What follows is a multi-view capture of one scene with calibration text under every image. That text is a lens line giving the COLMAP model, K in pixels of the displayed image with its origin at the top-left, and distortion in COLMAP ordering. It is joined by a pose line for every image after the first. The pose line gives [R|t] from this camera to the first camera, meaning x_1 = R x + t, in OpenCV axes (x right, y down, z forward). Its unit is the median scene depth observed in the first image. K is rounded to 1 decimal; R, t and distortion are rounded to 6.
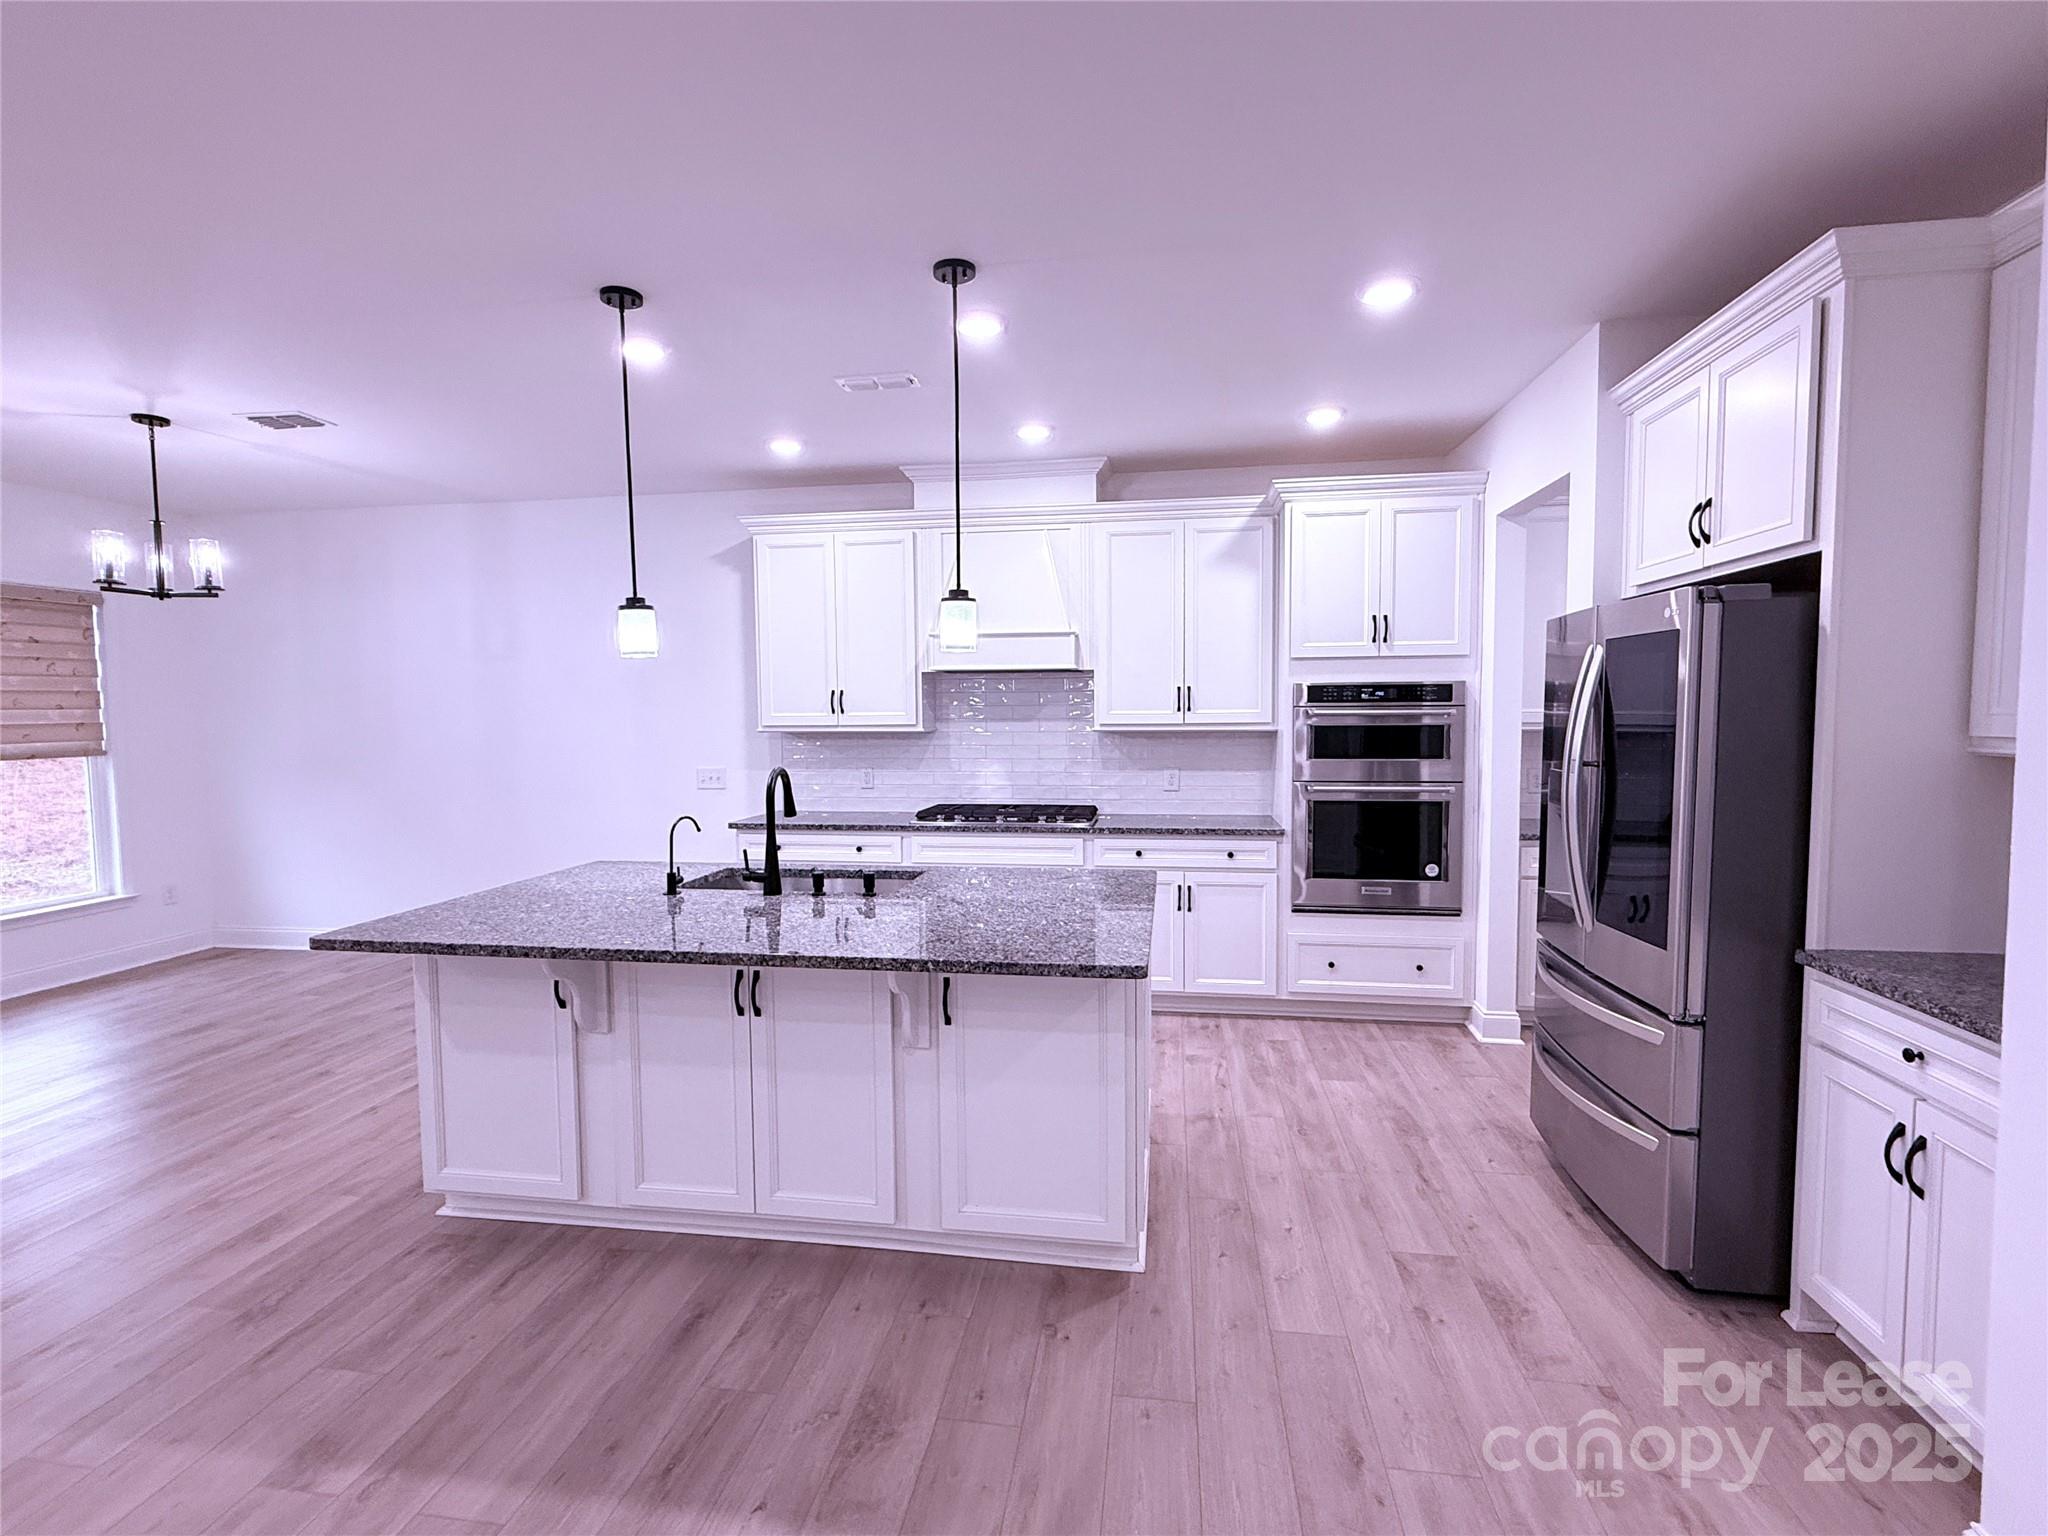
lens RADIAL K [[947.4, 0, 1024.0], [0, 947.4, 768.0], [0, 0, 1]] dist [0.000375, -0.000544]
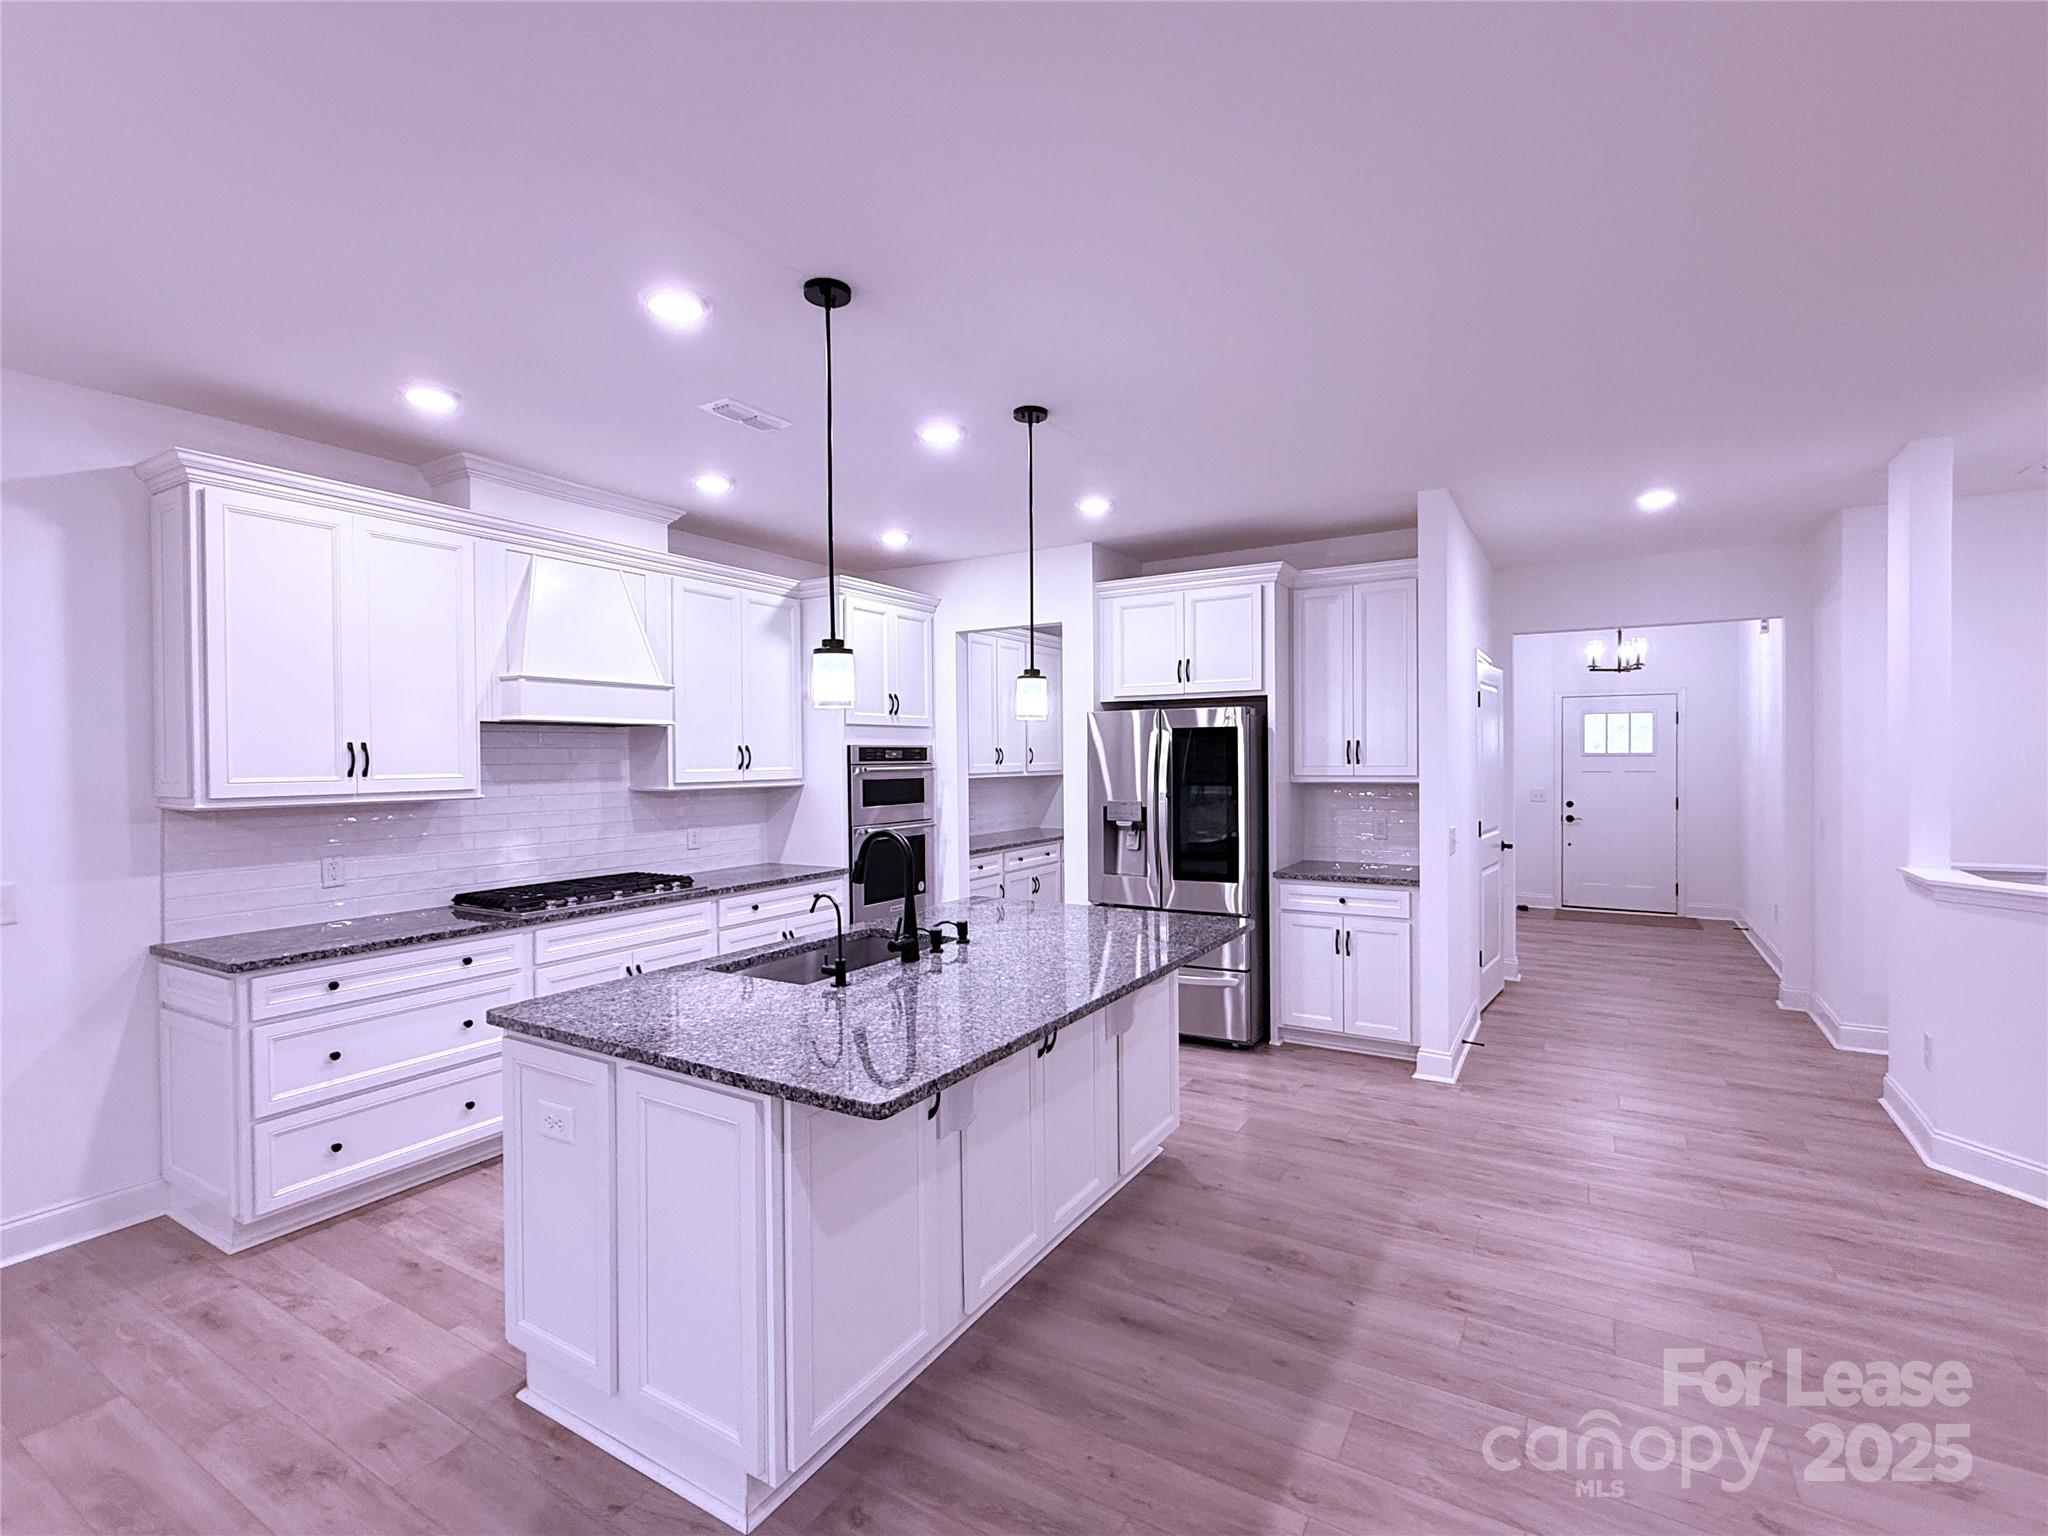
lens RADIAL K [[947.4, 0, 1024.0], [0, 947.4, 768.0], [0, 0, 1]] dist [0.000375, -0.000544]
pose [[0.377547, -0.006331, 0.925969, -0.758761], [0.062099, 0.997899, -0.018497, -0.025089], [-0.923906, 0.064485, 0.377146, 0.353008]]
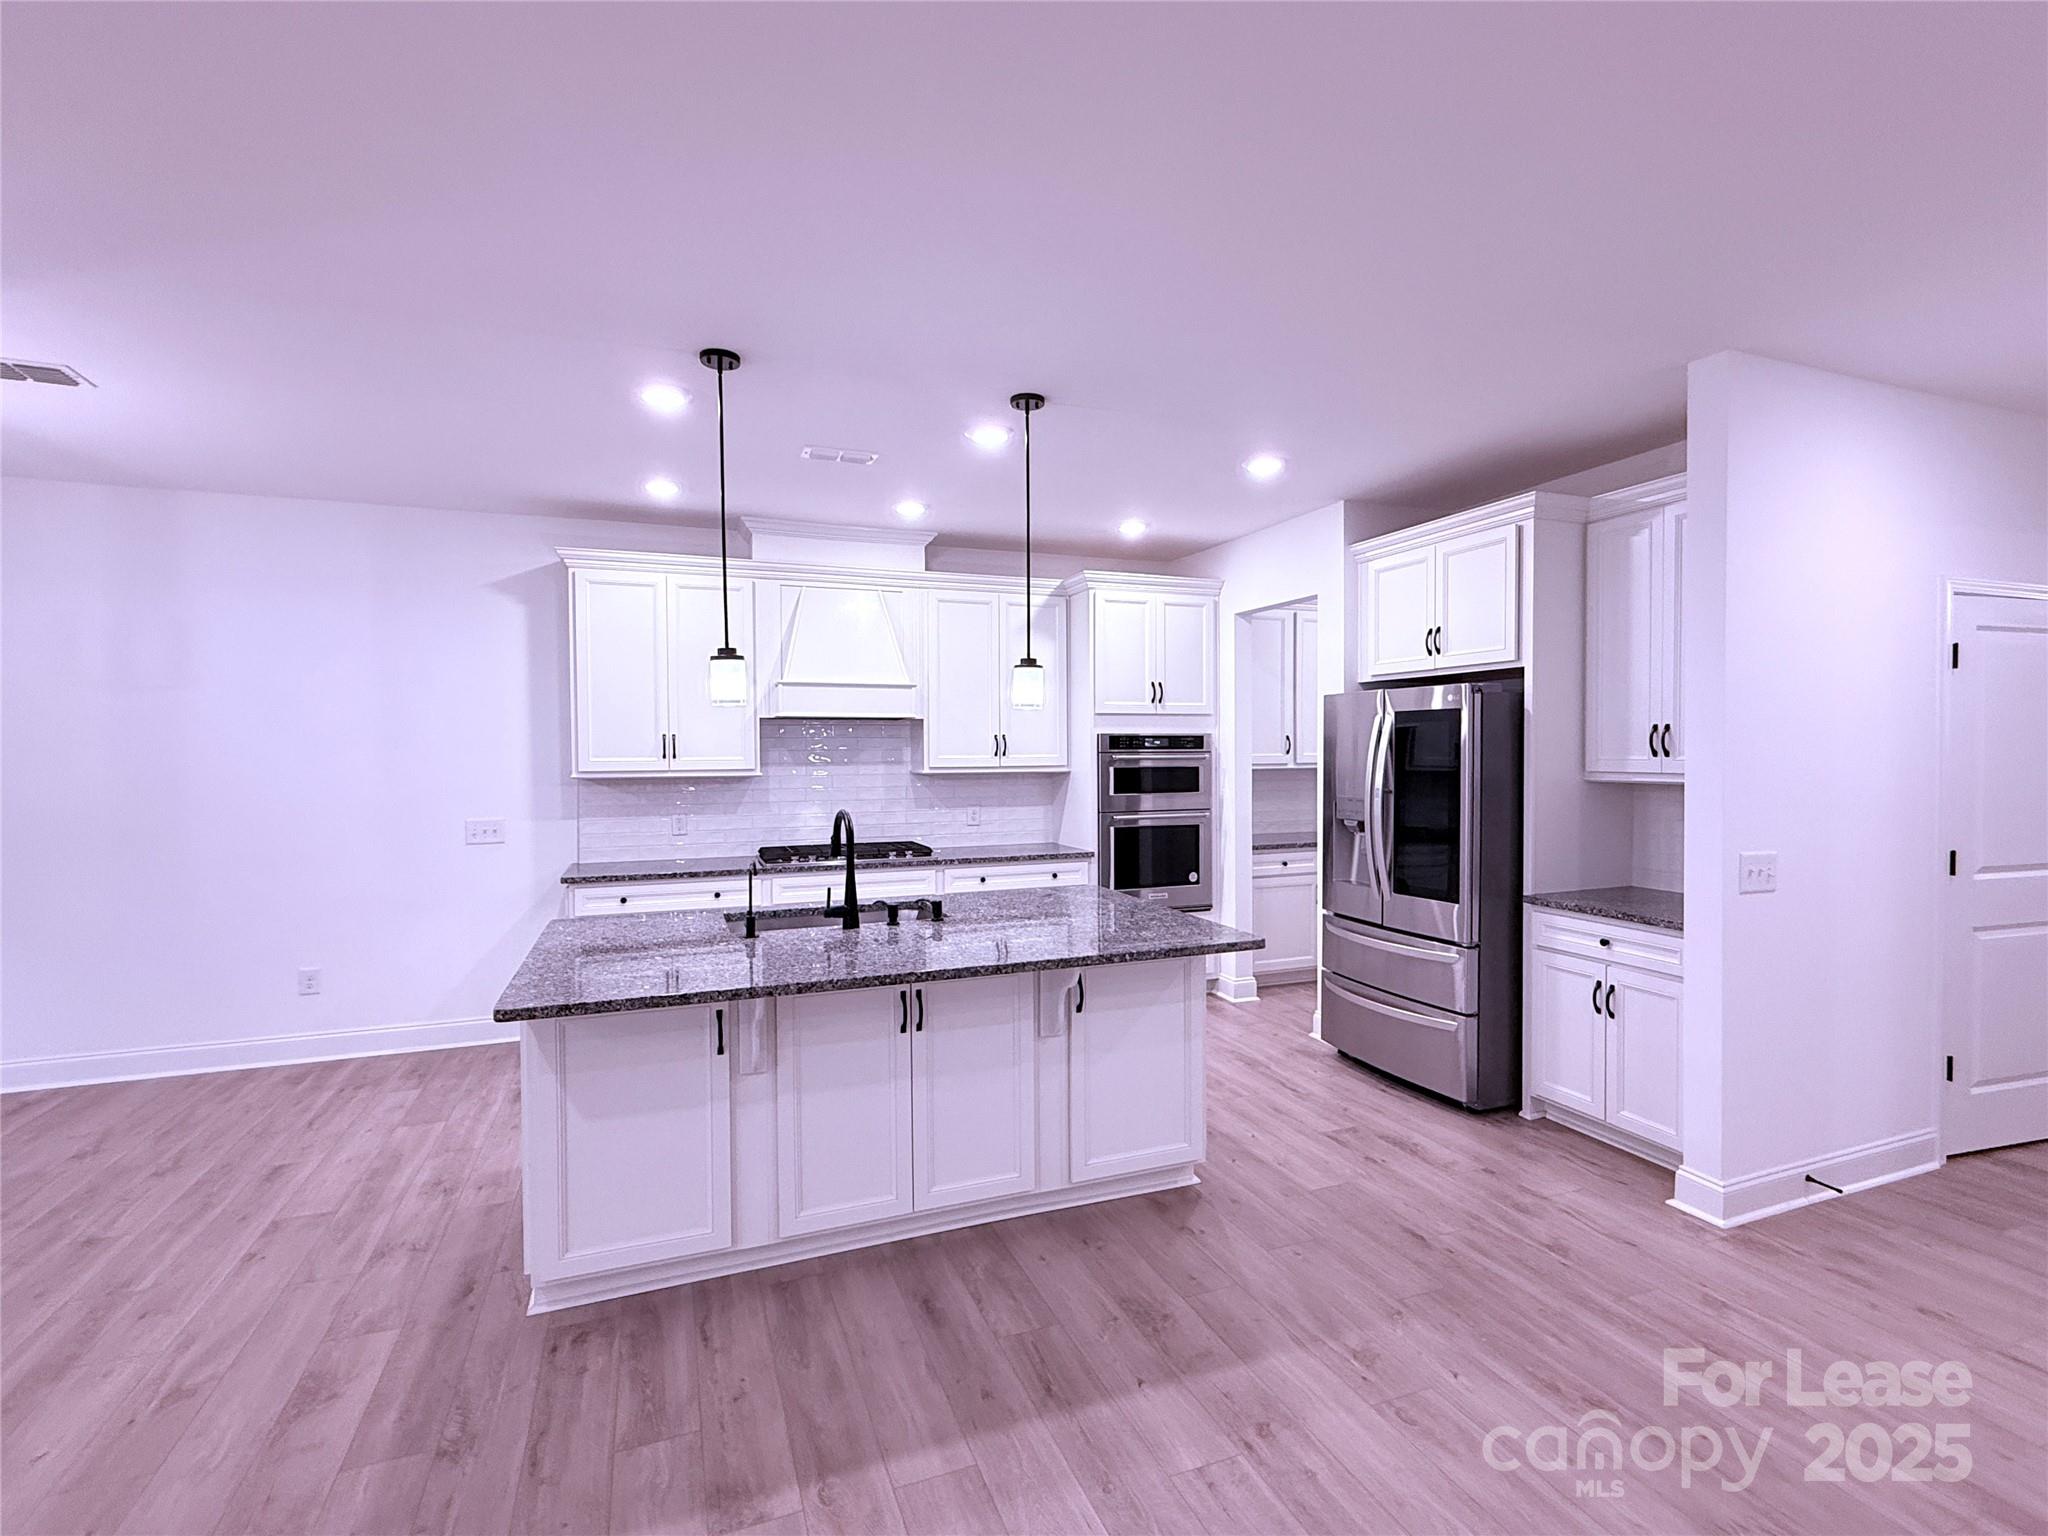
lens RADIAL K [[947.4, 0, 1024.0], [0, 947.4, 768.0], [0, 0, 1]] dist [0.000375, -0.000544]
pose [[0.866416, -0.007298, 0.499269, -0.431117], [0.028907, 0.998949, -0.035564, -0.003050], [-0.498485, 0.045246, 0.865717, -0.027631]]
